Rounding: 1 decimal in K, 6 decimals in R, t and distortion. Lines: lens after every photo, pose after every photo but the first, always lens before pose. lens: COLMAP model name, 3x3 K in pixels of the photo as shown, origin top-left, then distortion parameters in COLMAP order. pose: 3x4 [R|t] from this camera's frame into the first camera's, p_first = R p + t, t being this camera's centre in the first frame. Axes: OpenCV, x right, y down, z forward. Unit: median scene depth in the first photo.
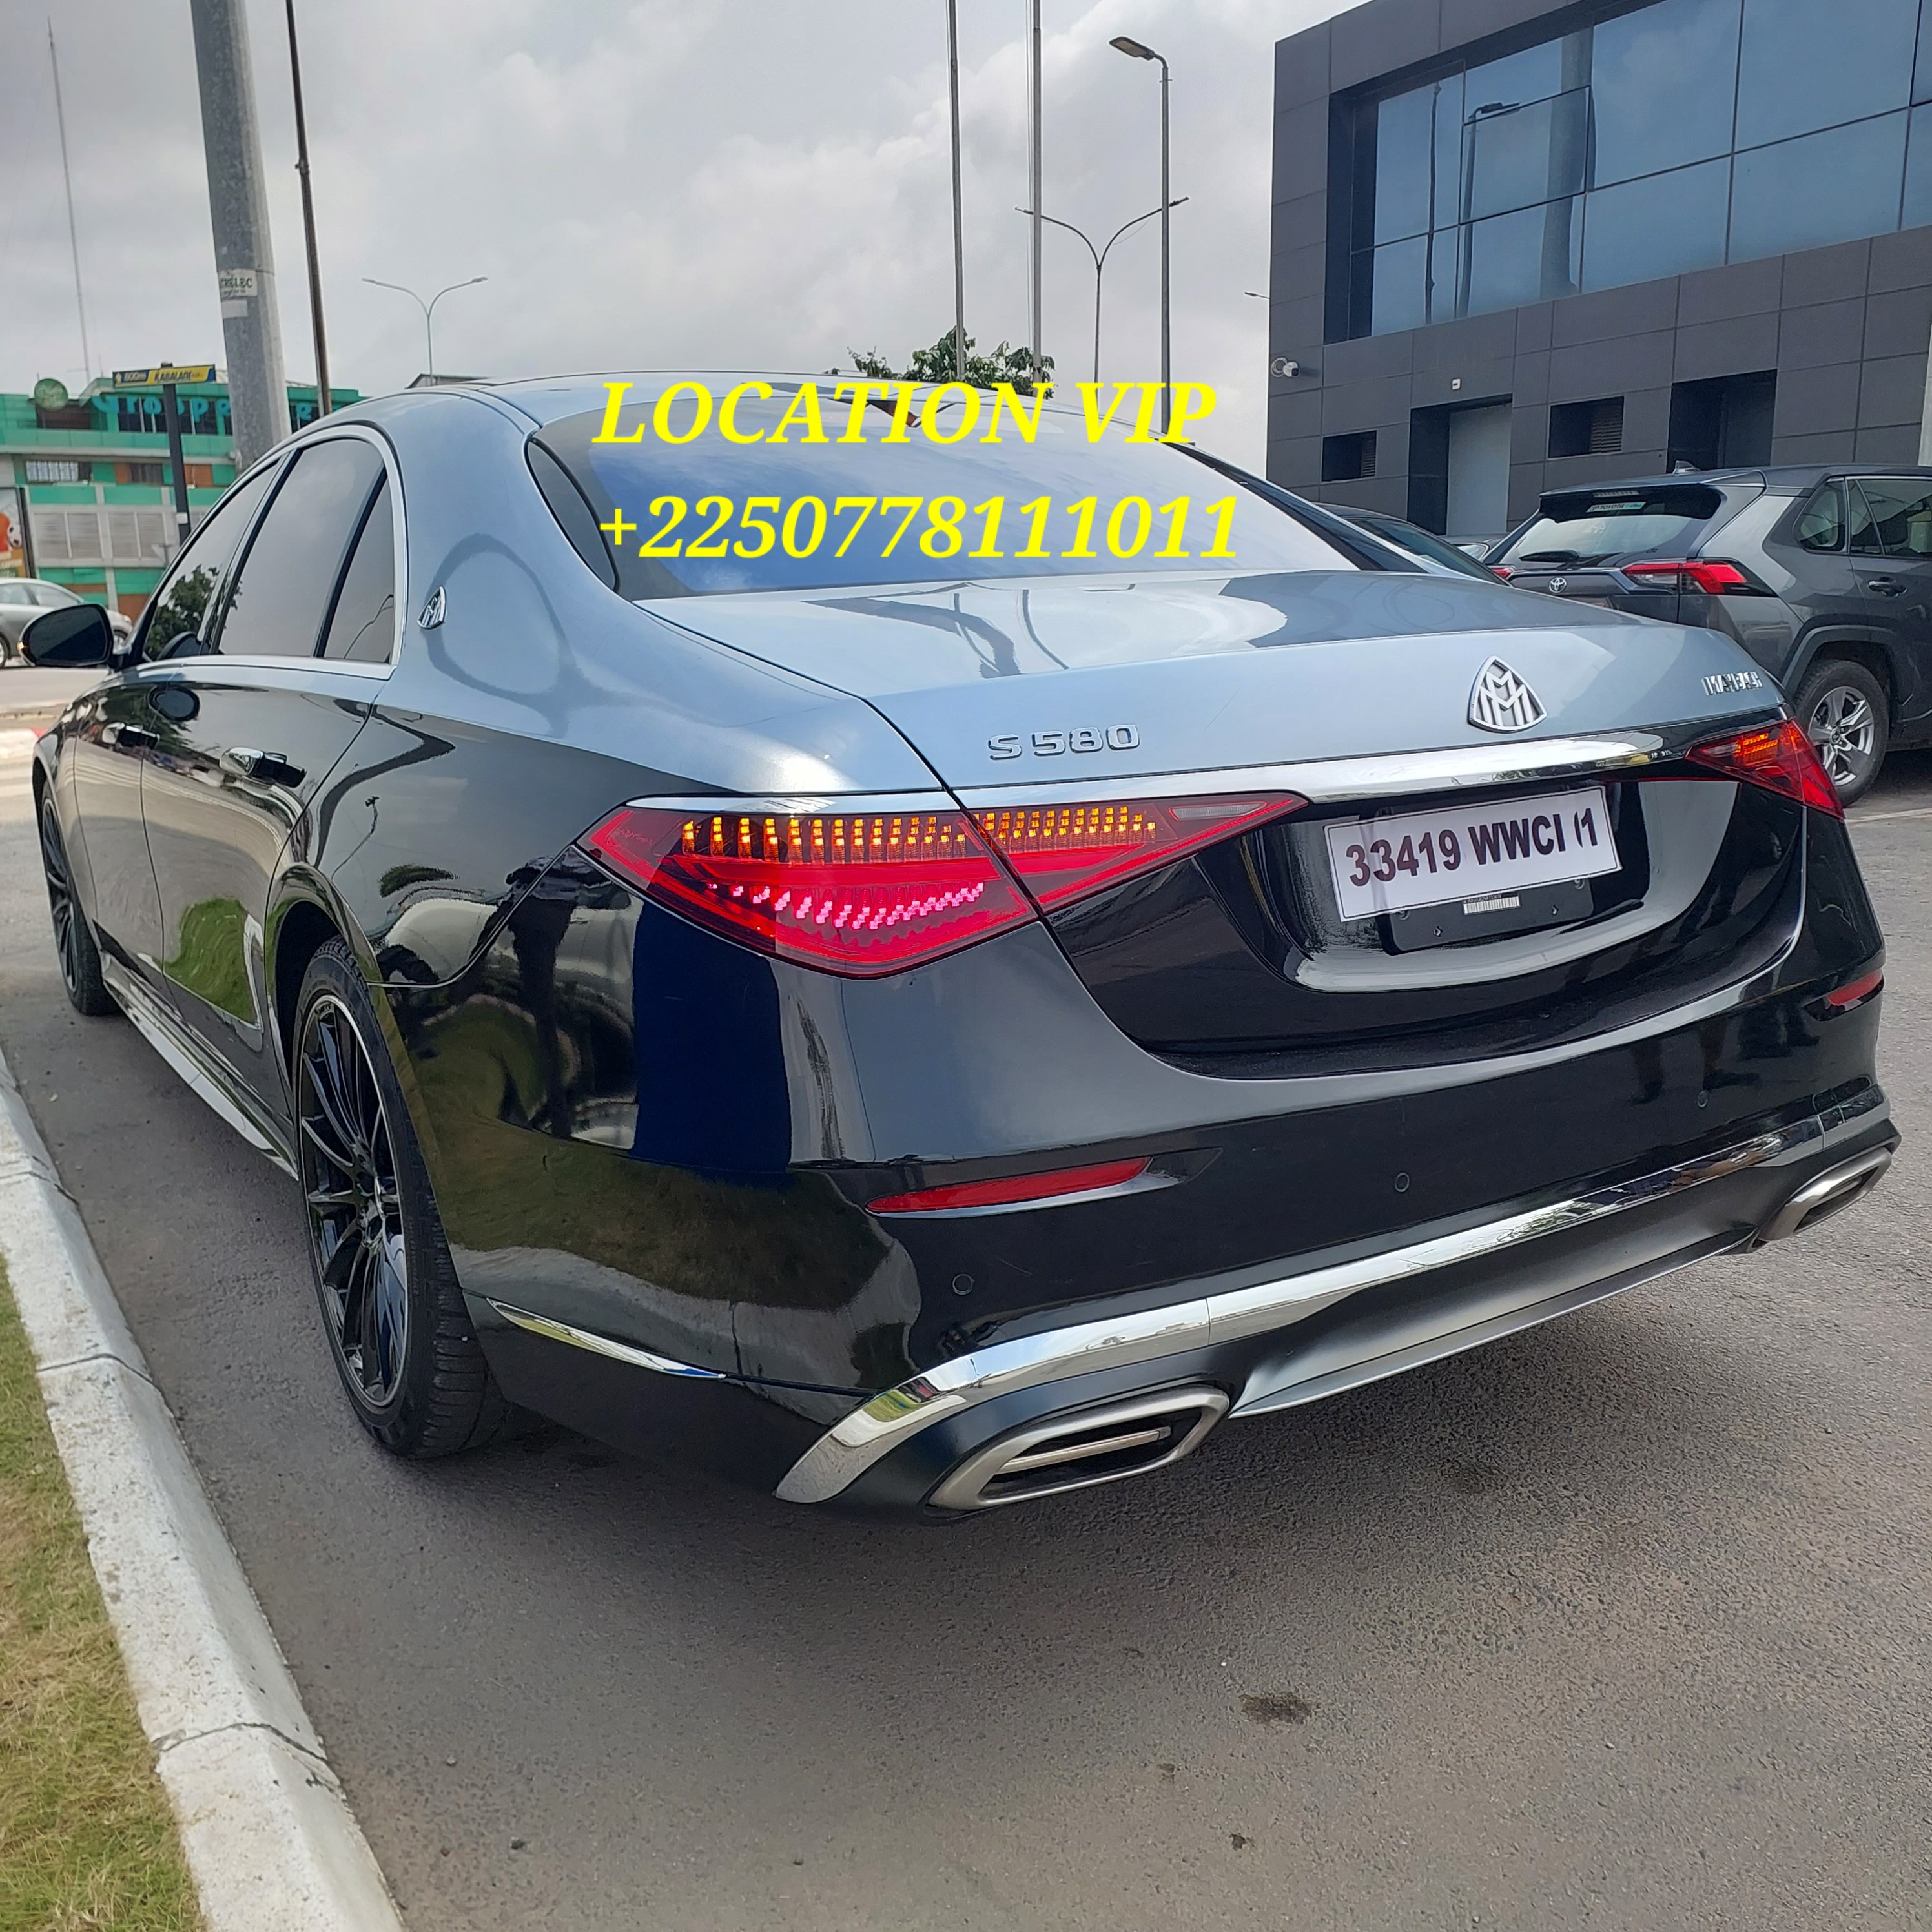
lens RADIAL K [[1757.2, 0, 1042.8], [0, 1757.2, 956.8], [0, 0, 1]] dist [0.057977, -0.084441]
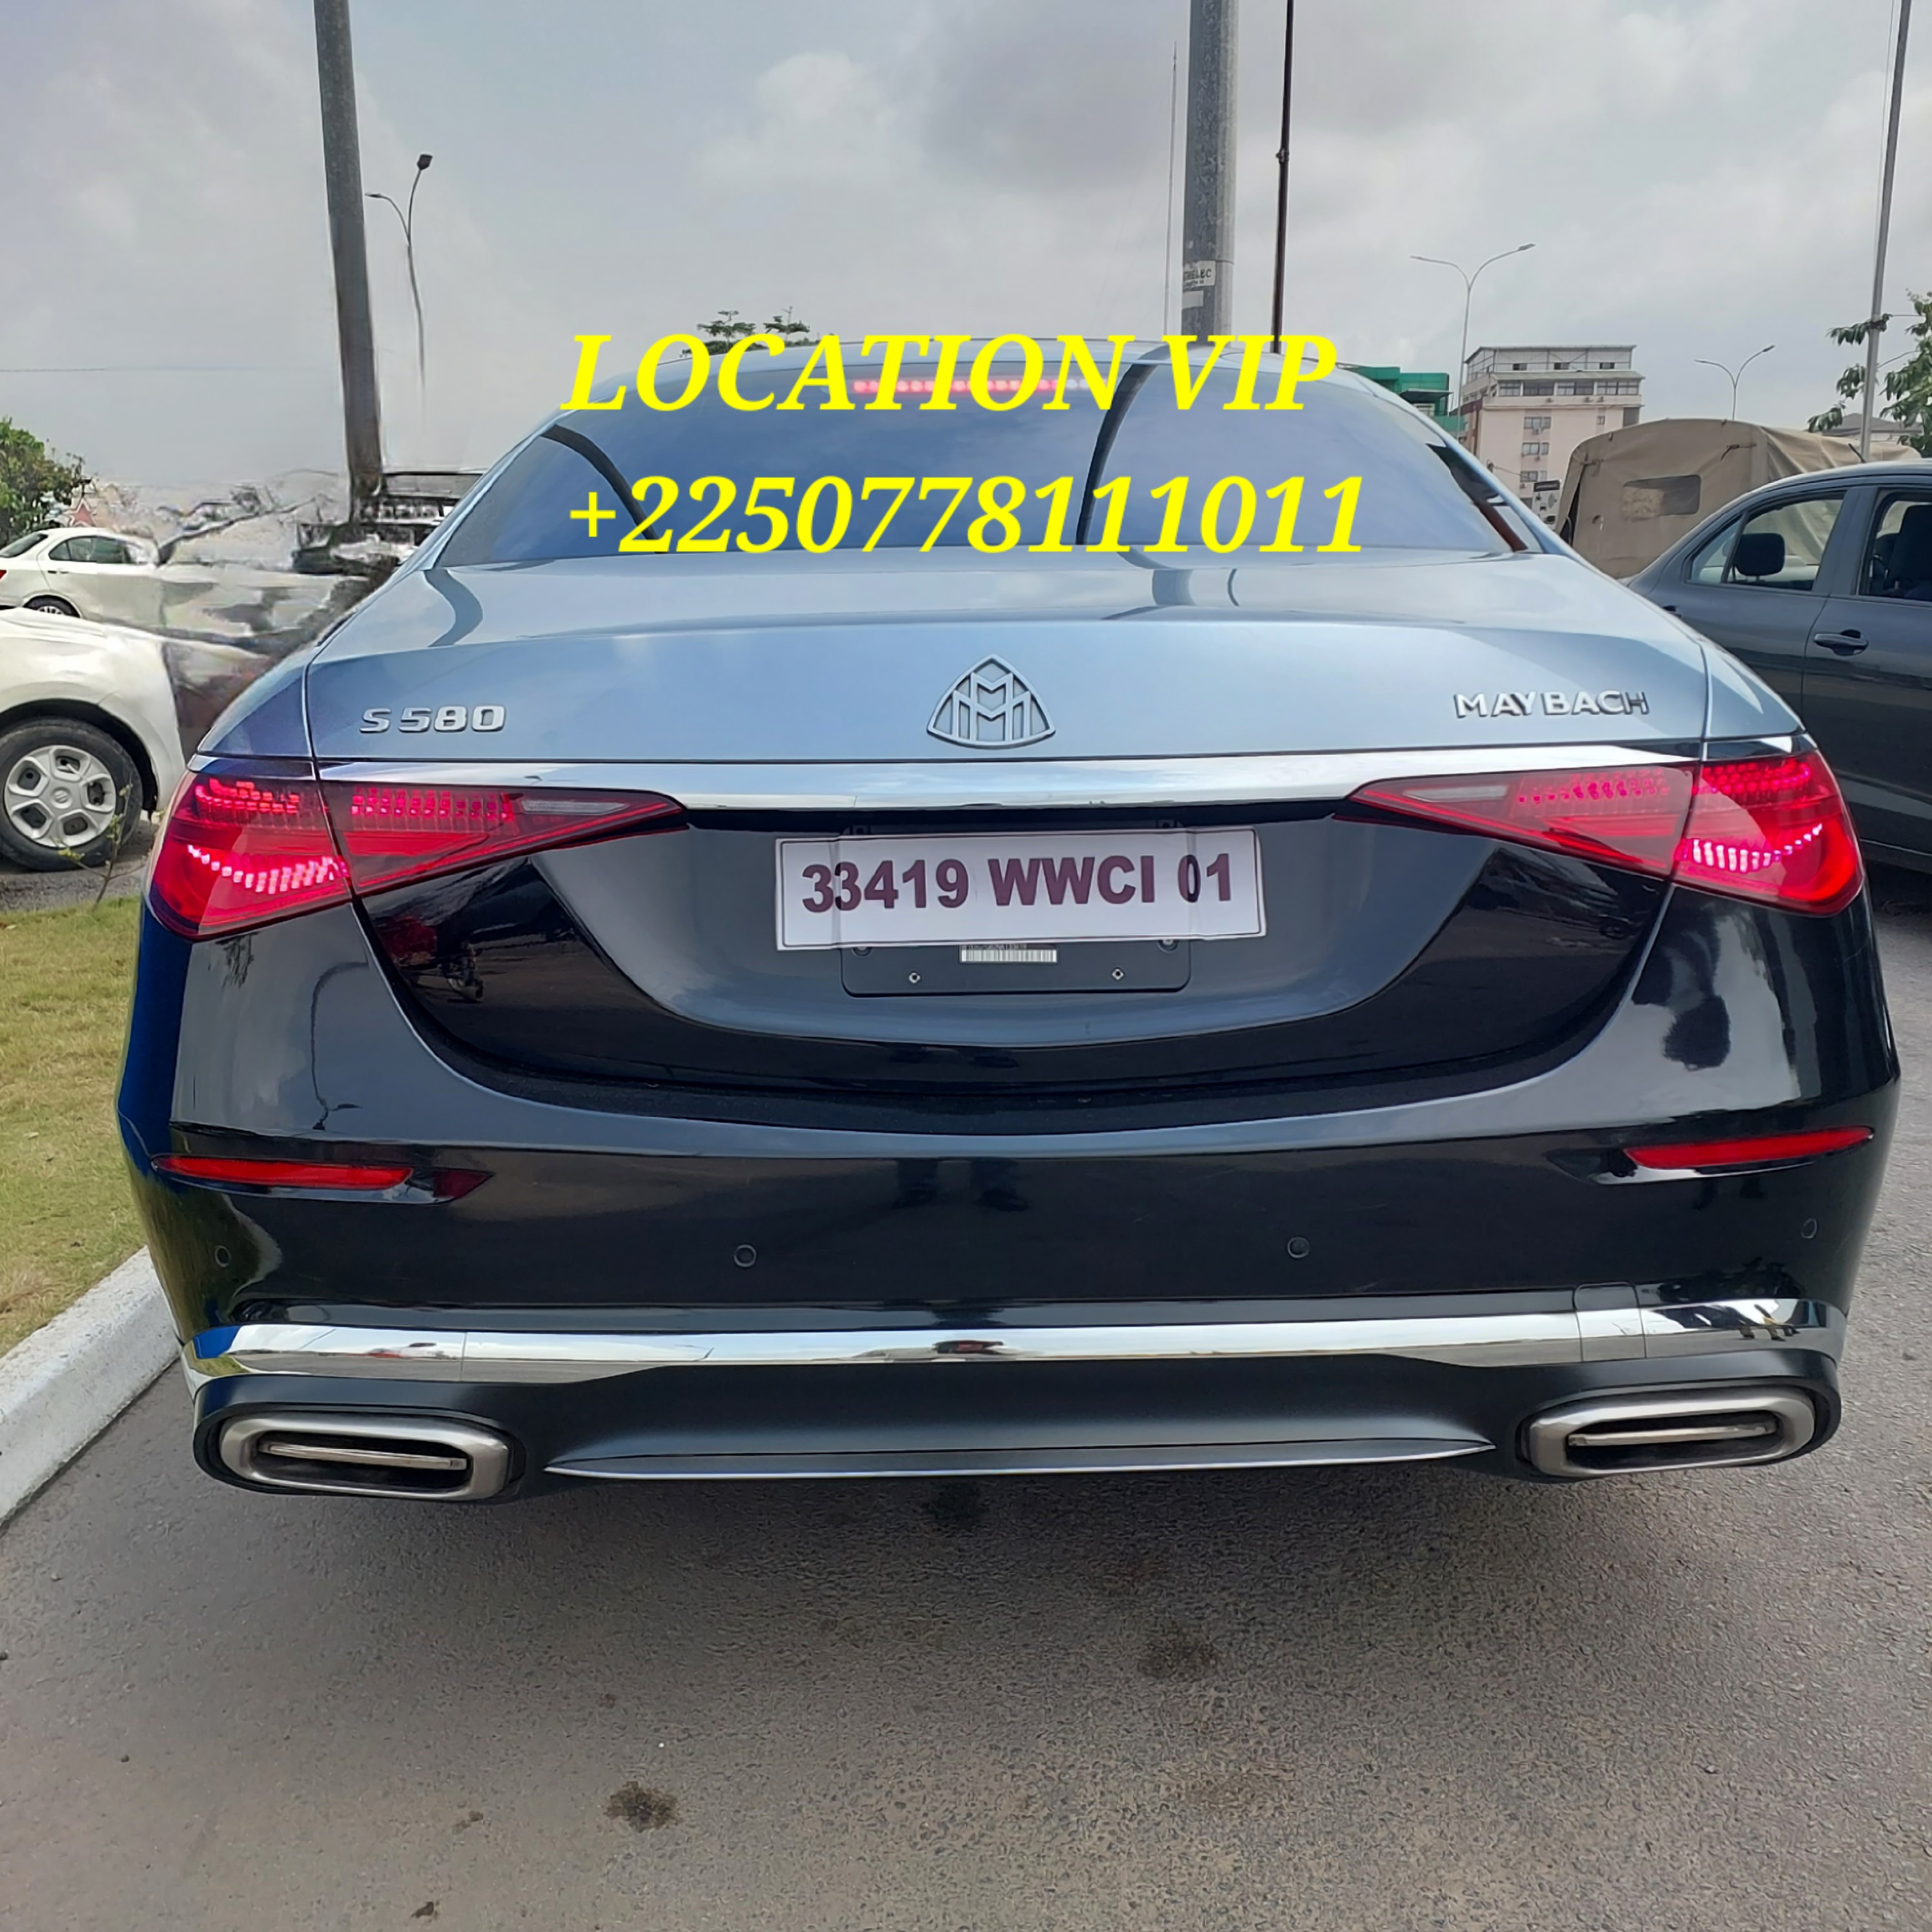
lens RADIAL K [[1774.4, 0, 1034.2], [0, 1774.4, 970.3], [0, 0, 1]] dist [0.045407, -0.050713]
pose [[0.831364, 0.131150, -0.540030, 0.526958], [-0.120277, 0.991185, 0.055553, -0.052189], [0.542556, 0.018768, 0.839810, 0.236658]]
